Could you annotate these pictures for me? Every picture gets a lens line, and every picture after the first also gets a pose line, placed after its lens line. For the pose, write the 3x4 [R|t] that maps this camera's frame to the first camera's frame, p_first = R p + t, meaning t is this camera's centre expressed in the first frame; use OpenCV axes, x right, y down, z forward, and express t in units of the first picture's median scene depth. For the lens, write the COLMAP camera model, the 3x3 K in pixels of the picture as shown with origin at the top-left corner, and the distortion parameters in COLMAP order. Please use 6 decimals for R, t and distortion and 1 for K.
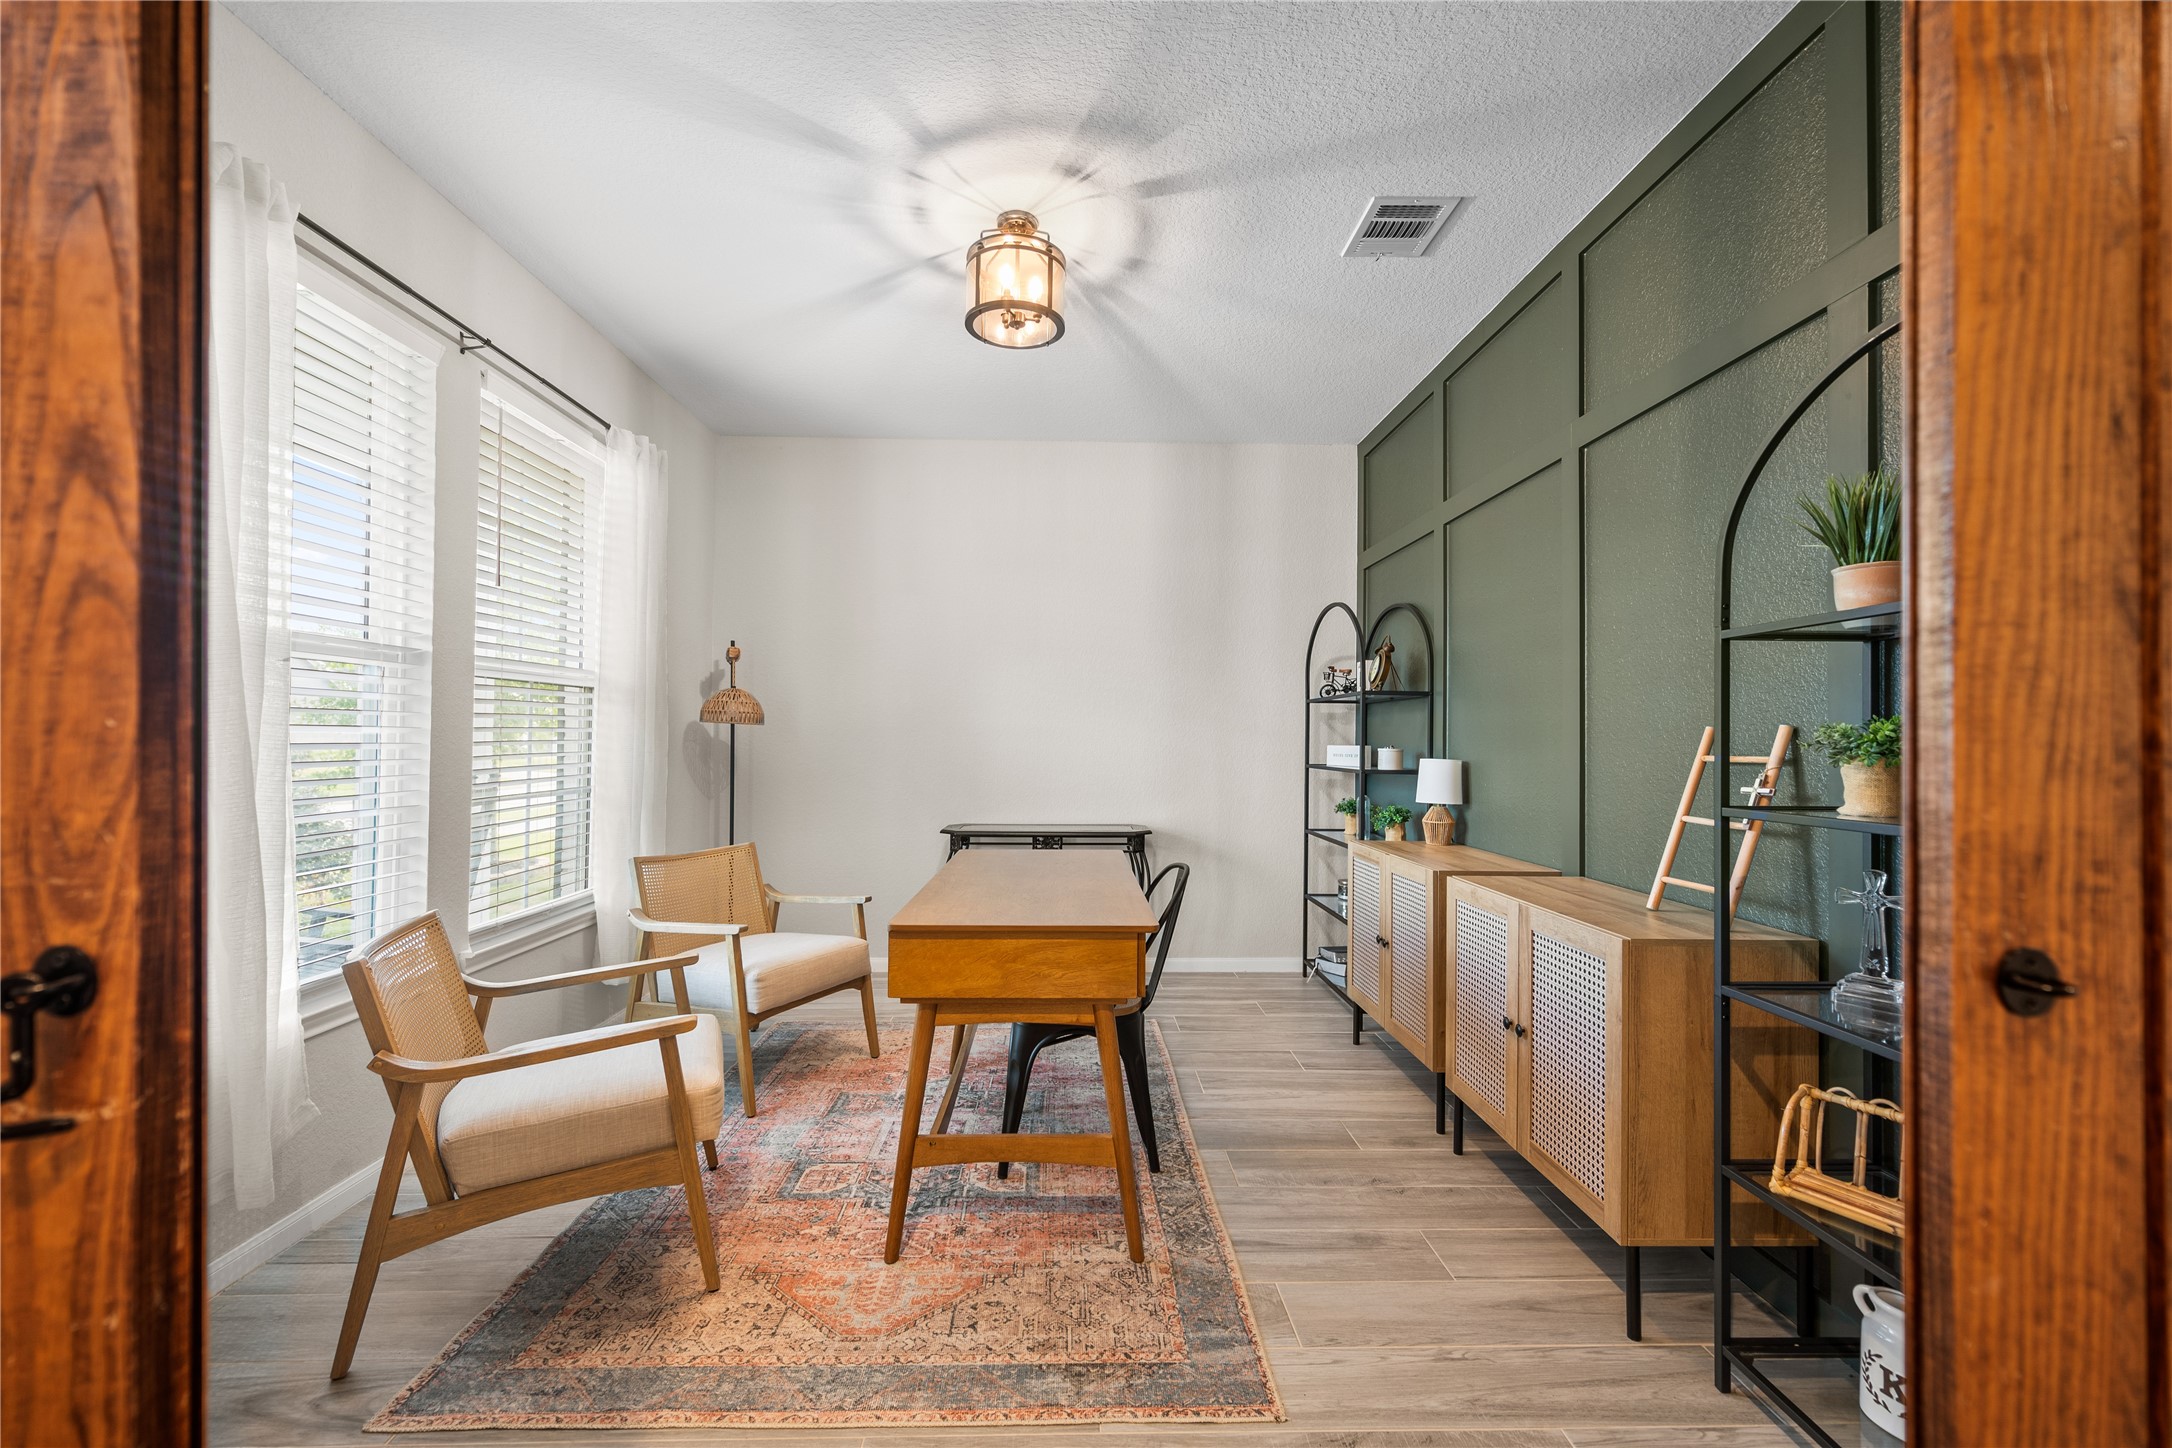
lens RADIAL K [[853.2, 0, 1086.0], [0, 853.2, 731.4], [0, 0, 1]] dist [-0.001252, 0.000747]
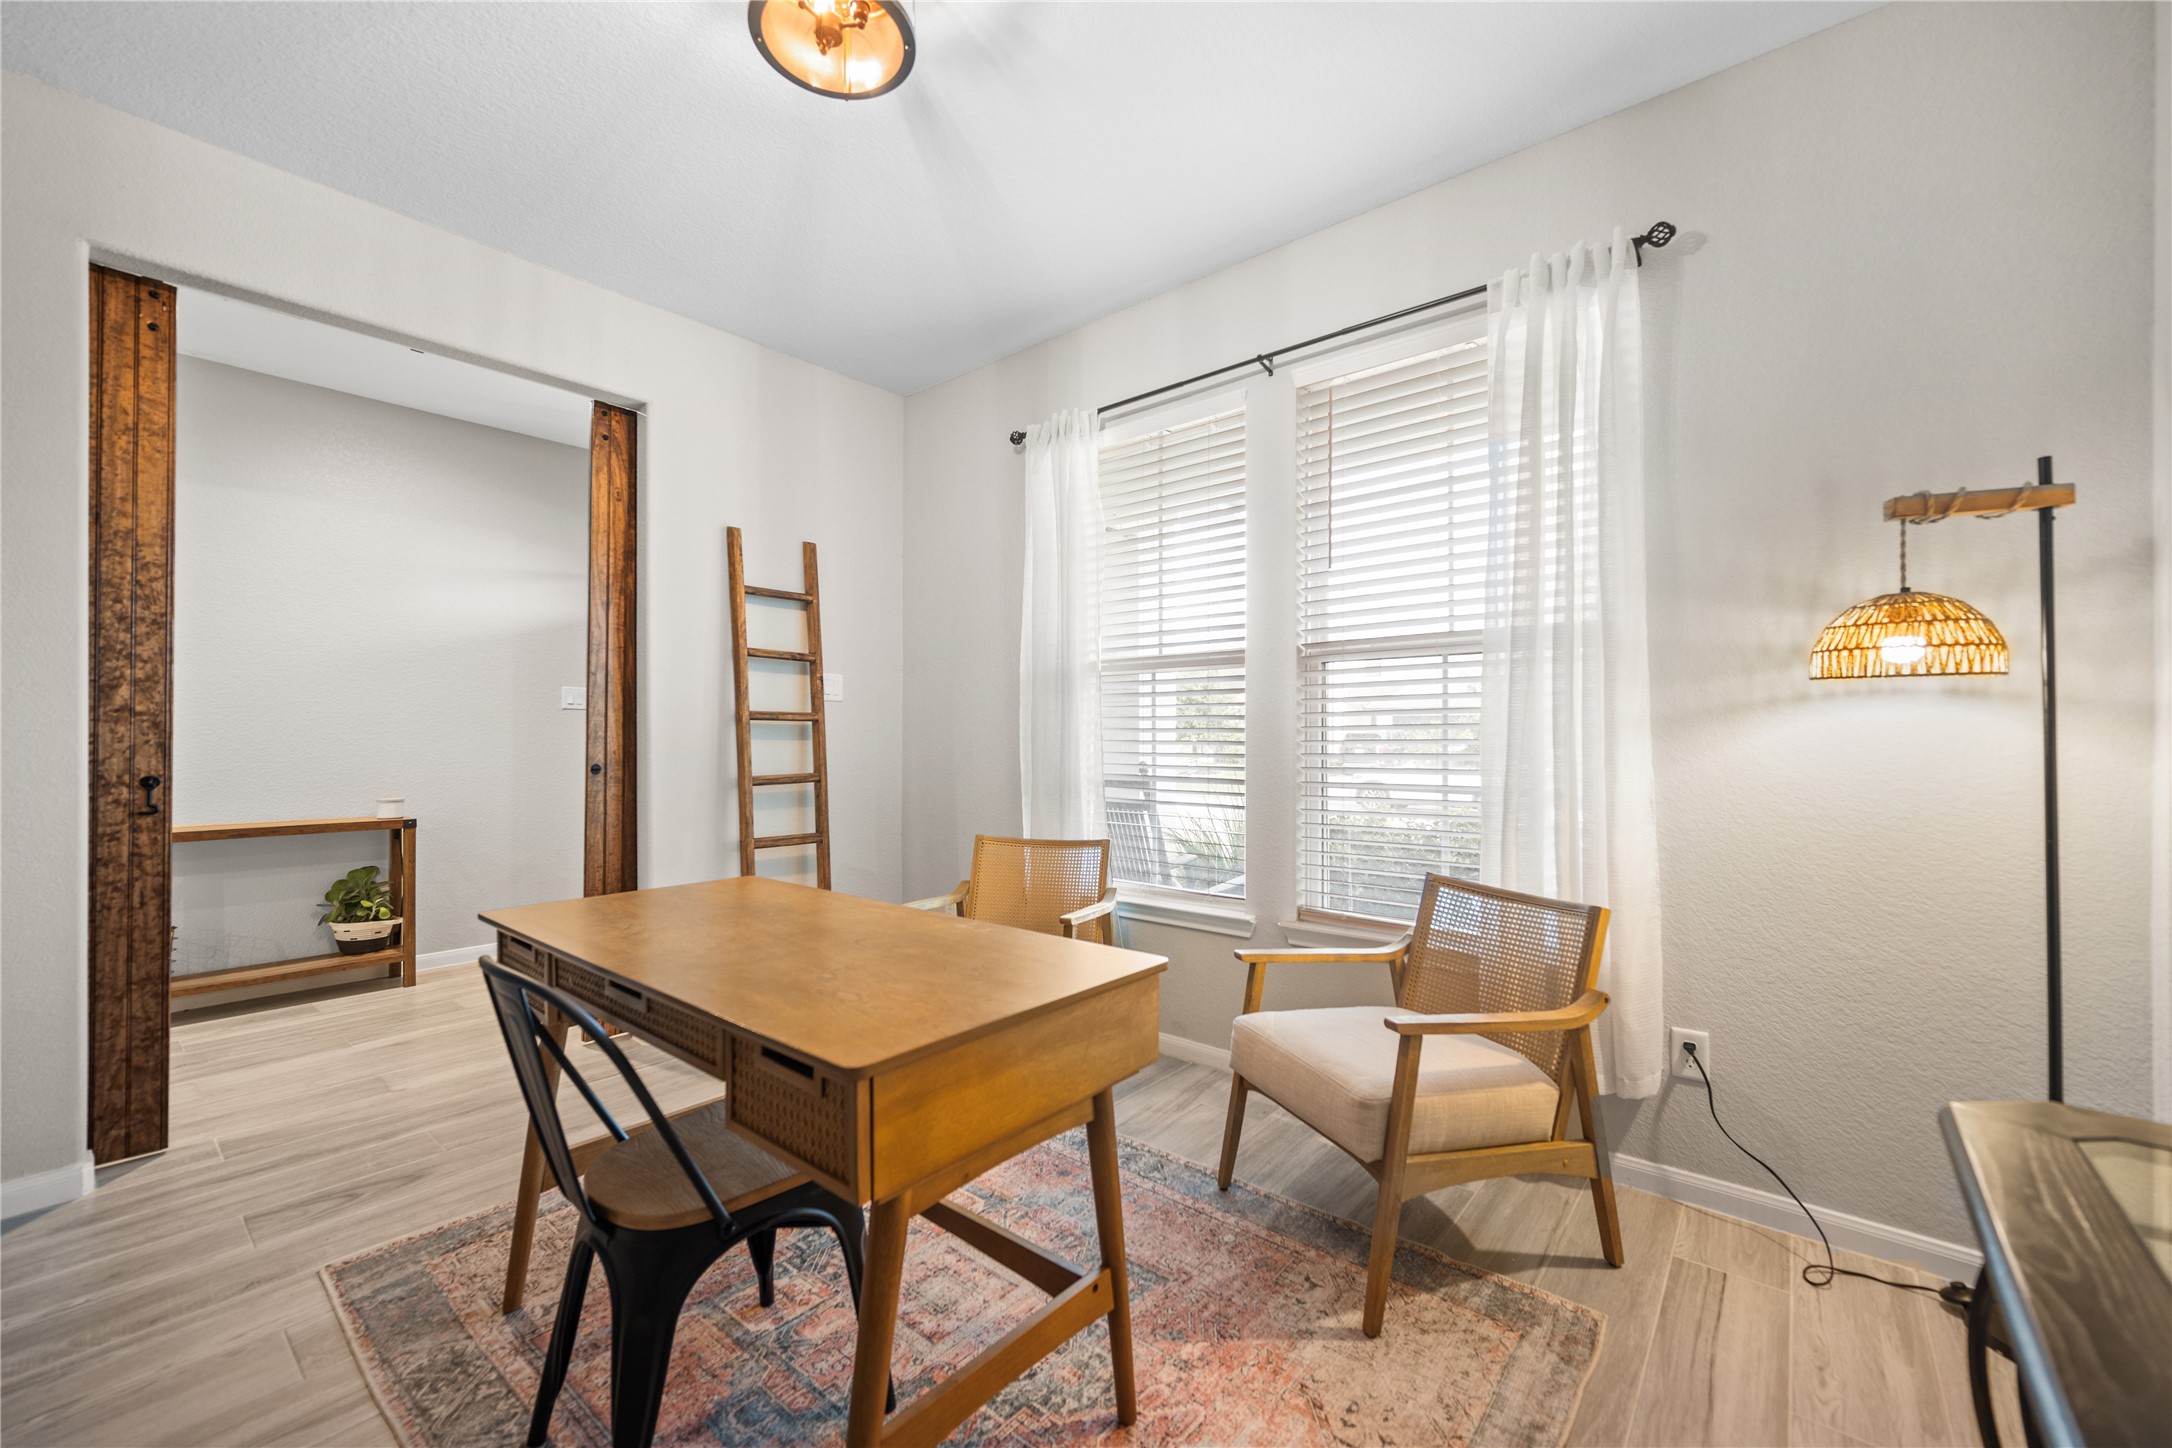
lens RADIAL K [[853.2, 0, 1085.0], [0, 853.2, 728.3], [0, 0, 1]] dist [-0.001252, 0.000747]
pose [[-0.656252, -0.012802, -0.754433, 0.336783], [-0.003336, 0.999896, -0.014065, 0.041792], [0.754535, -0.006714, -0.656226, 1.997308]]
